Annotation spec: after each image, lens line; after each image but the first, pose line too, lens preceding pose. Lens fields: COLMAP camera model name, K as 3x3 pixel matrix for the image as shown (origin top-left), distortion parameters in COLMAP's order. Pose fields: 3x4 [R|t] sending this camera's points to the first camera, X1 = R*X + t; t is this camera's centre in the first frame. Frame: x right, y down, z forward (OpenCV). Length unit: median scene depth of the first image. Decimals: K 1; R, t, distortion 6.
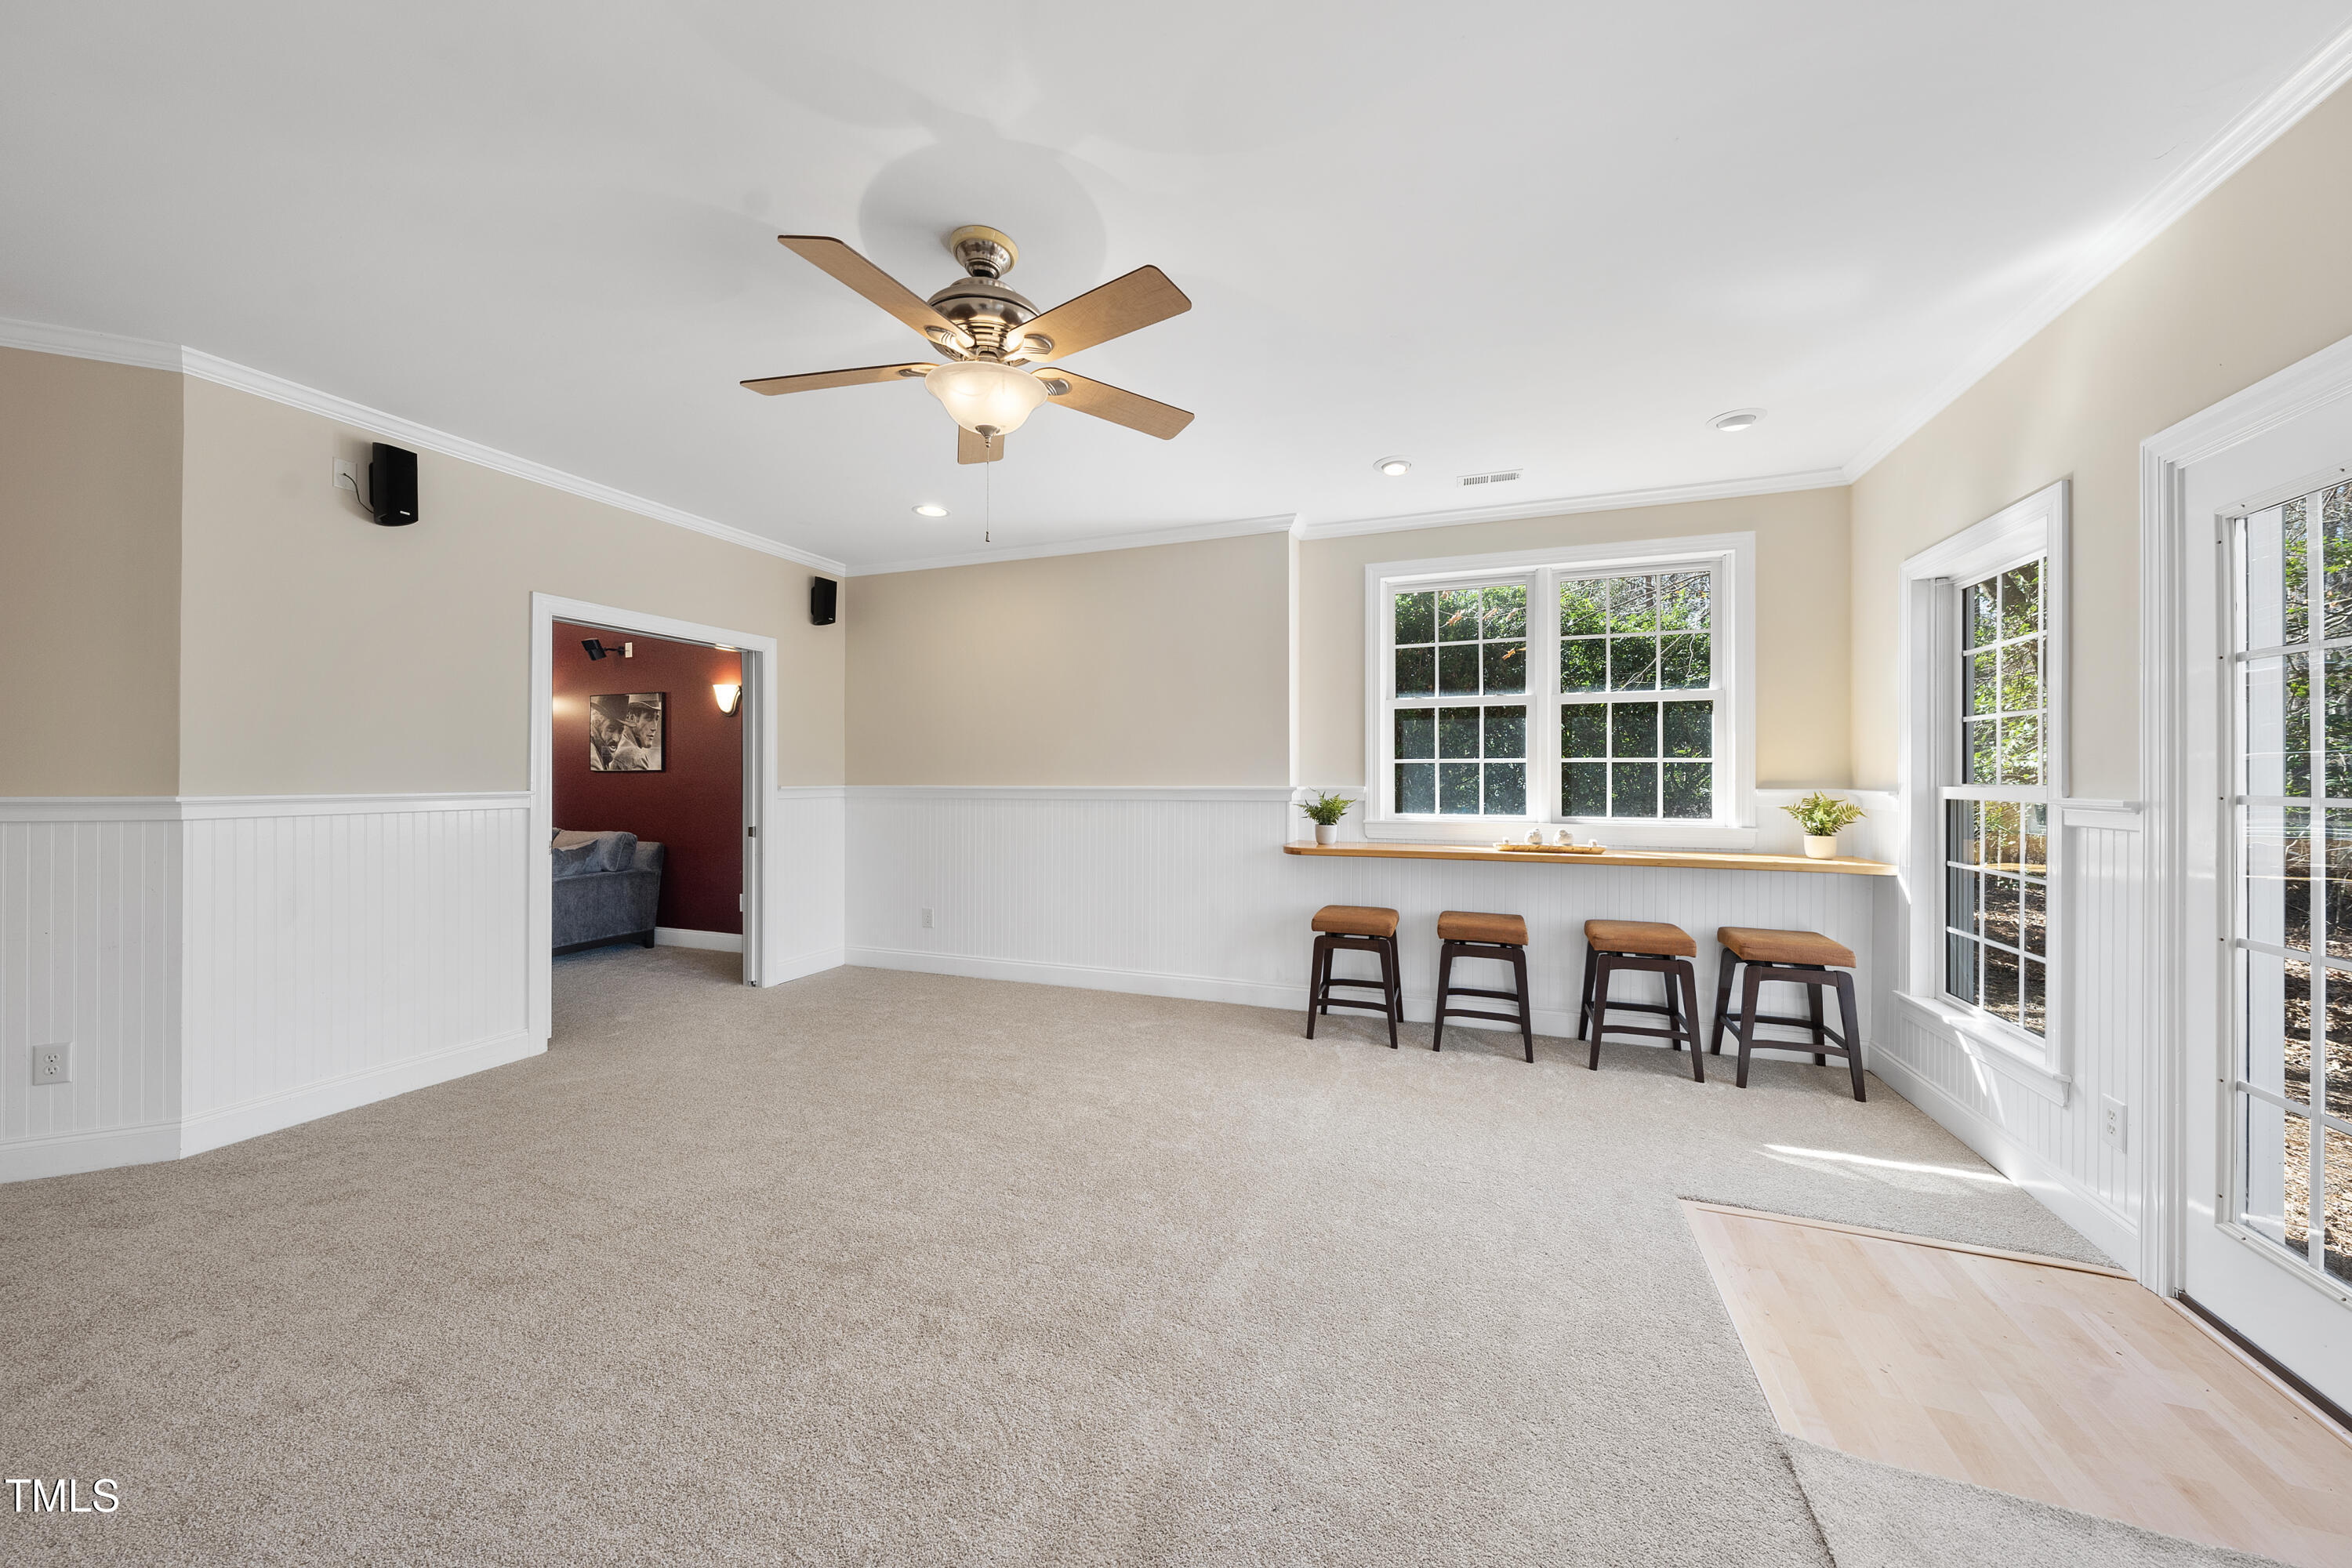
lens RADIAL K [[800.7, 0, 1177.7], [0, 800.7, 787.4], [0, 0, 1]] dist [0.001342, 0.000449]
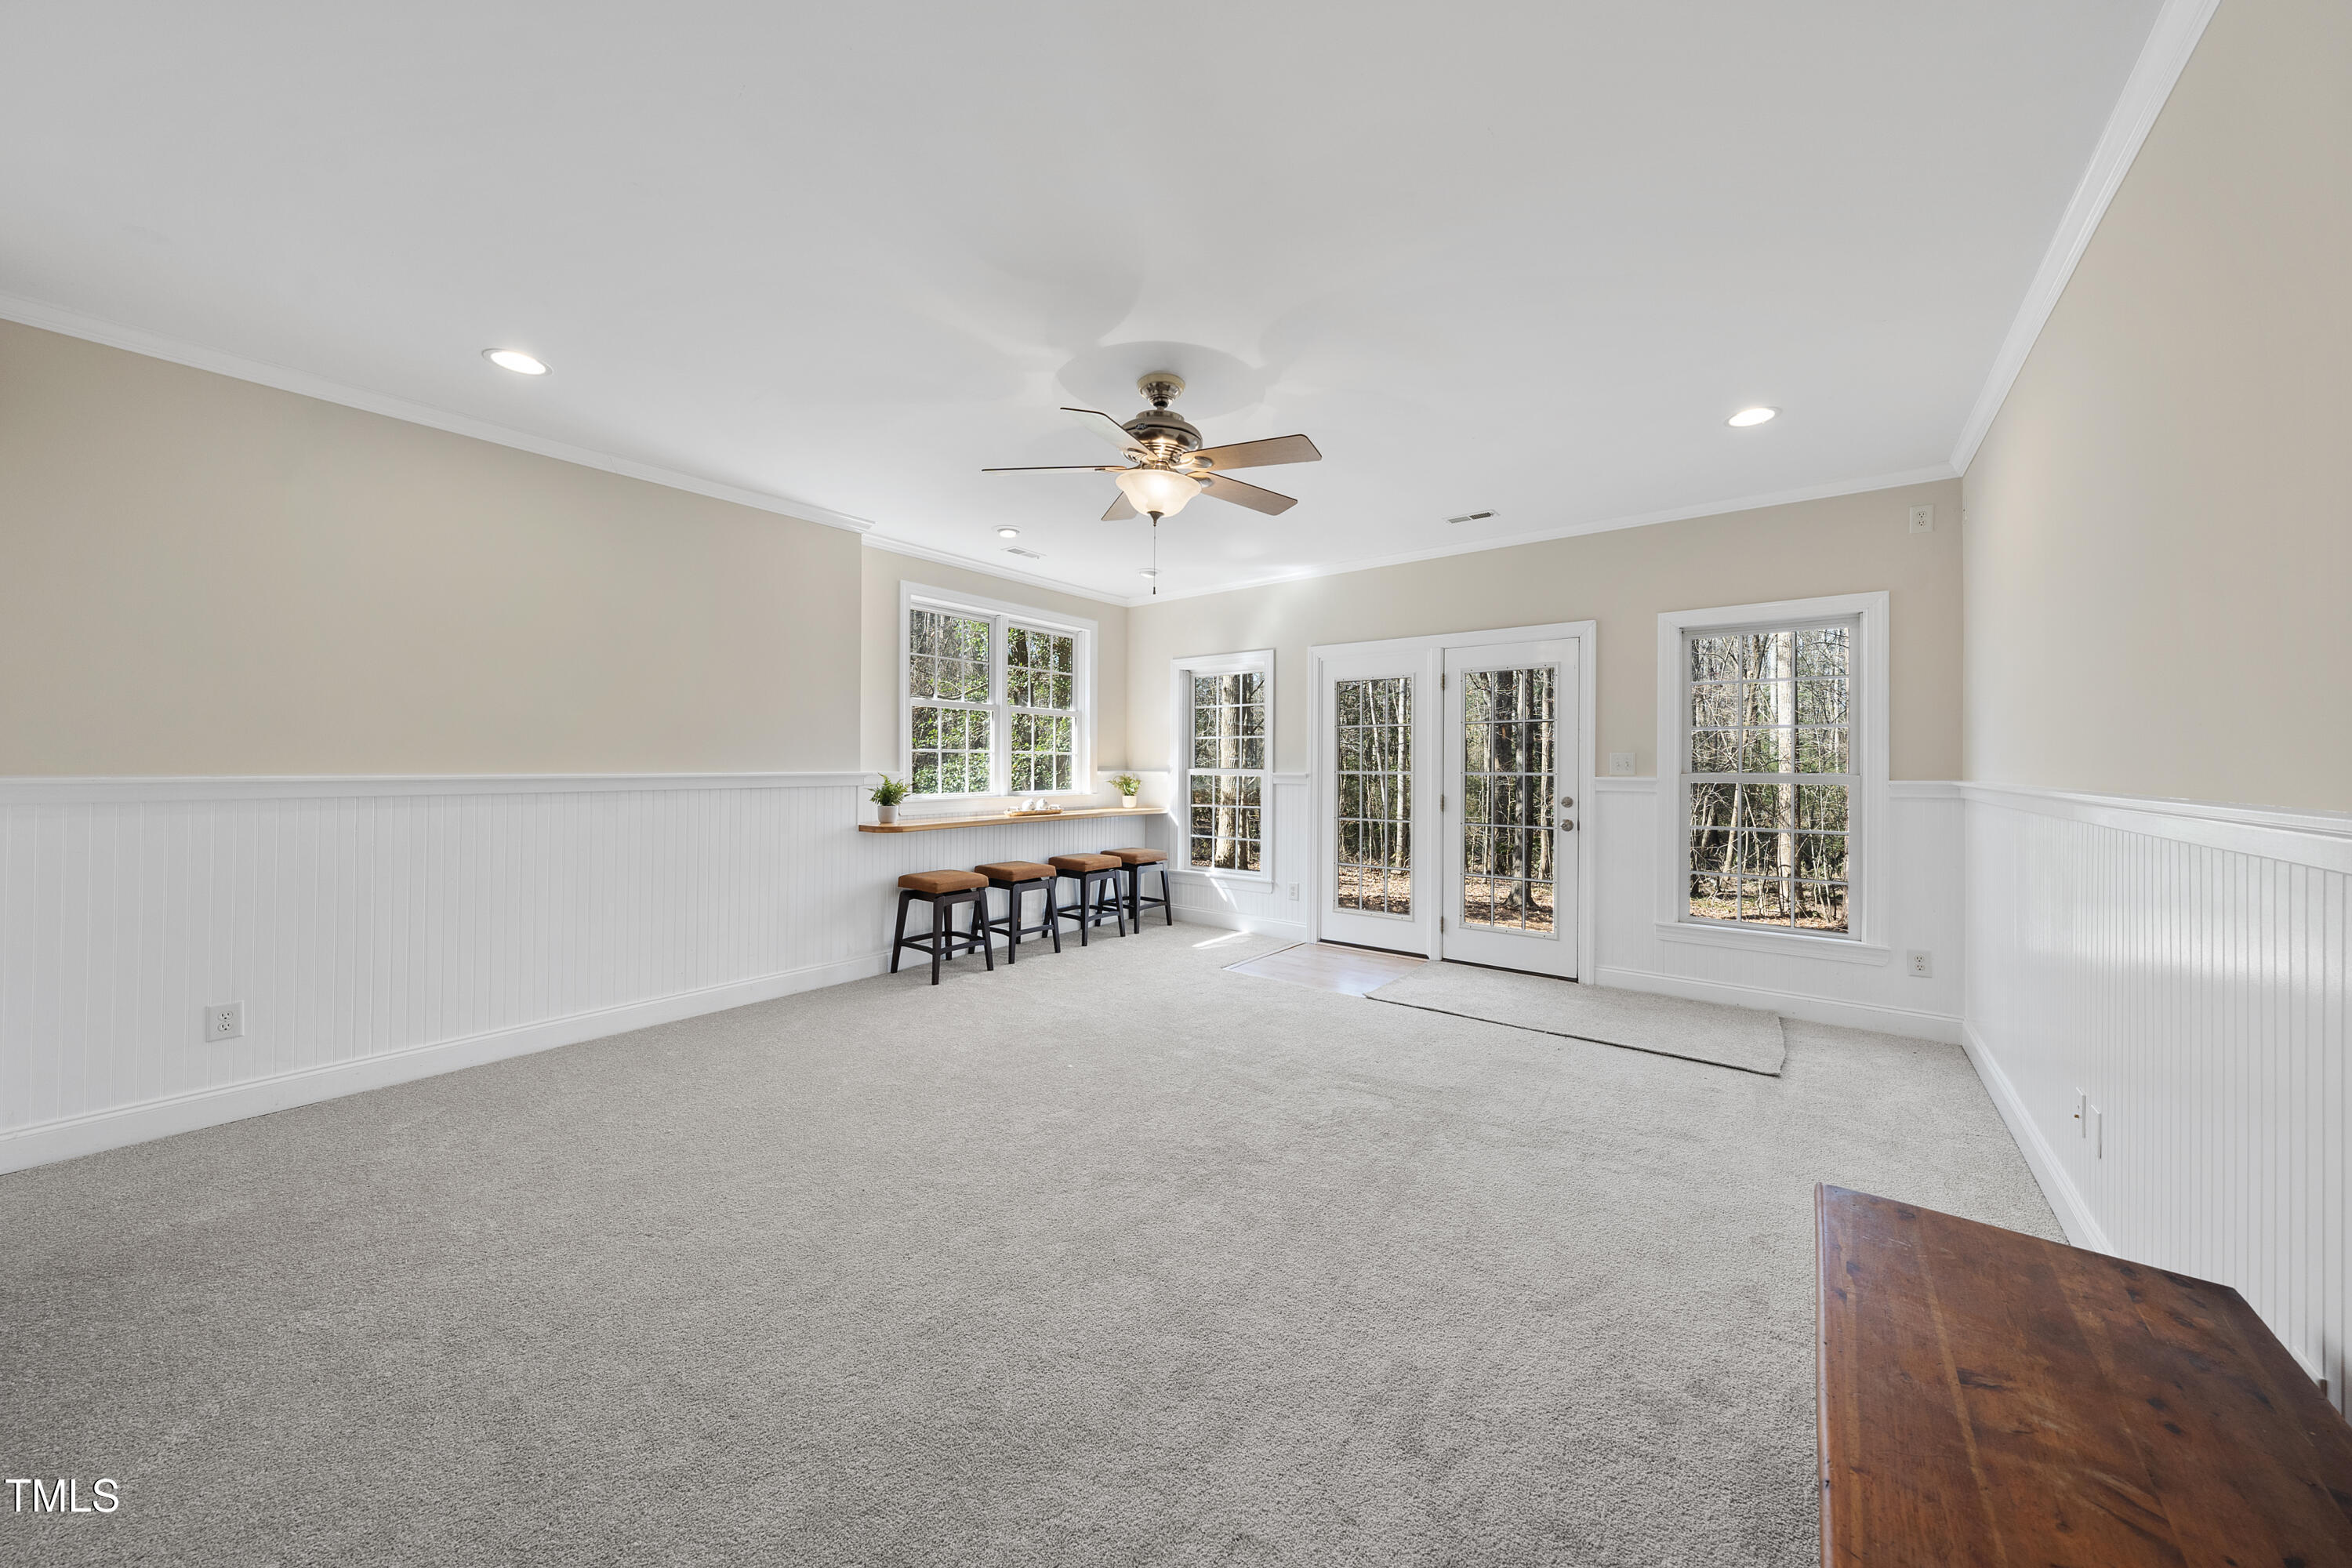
lens RADIAL K [[800.7, 0, 1177.7], [0, 800.7, 787.4], [0, 0, 1]] dist [0.001342, 0.000449]
pose [[0.302825, -0.027810, 0.952640, -0.888735], [0.005653, 0.999609, 0.027384, -0.008986], [-0.953029, -0.002907, 0.302864, 0.312722]]
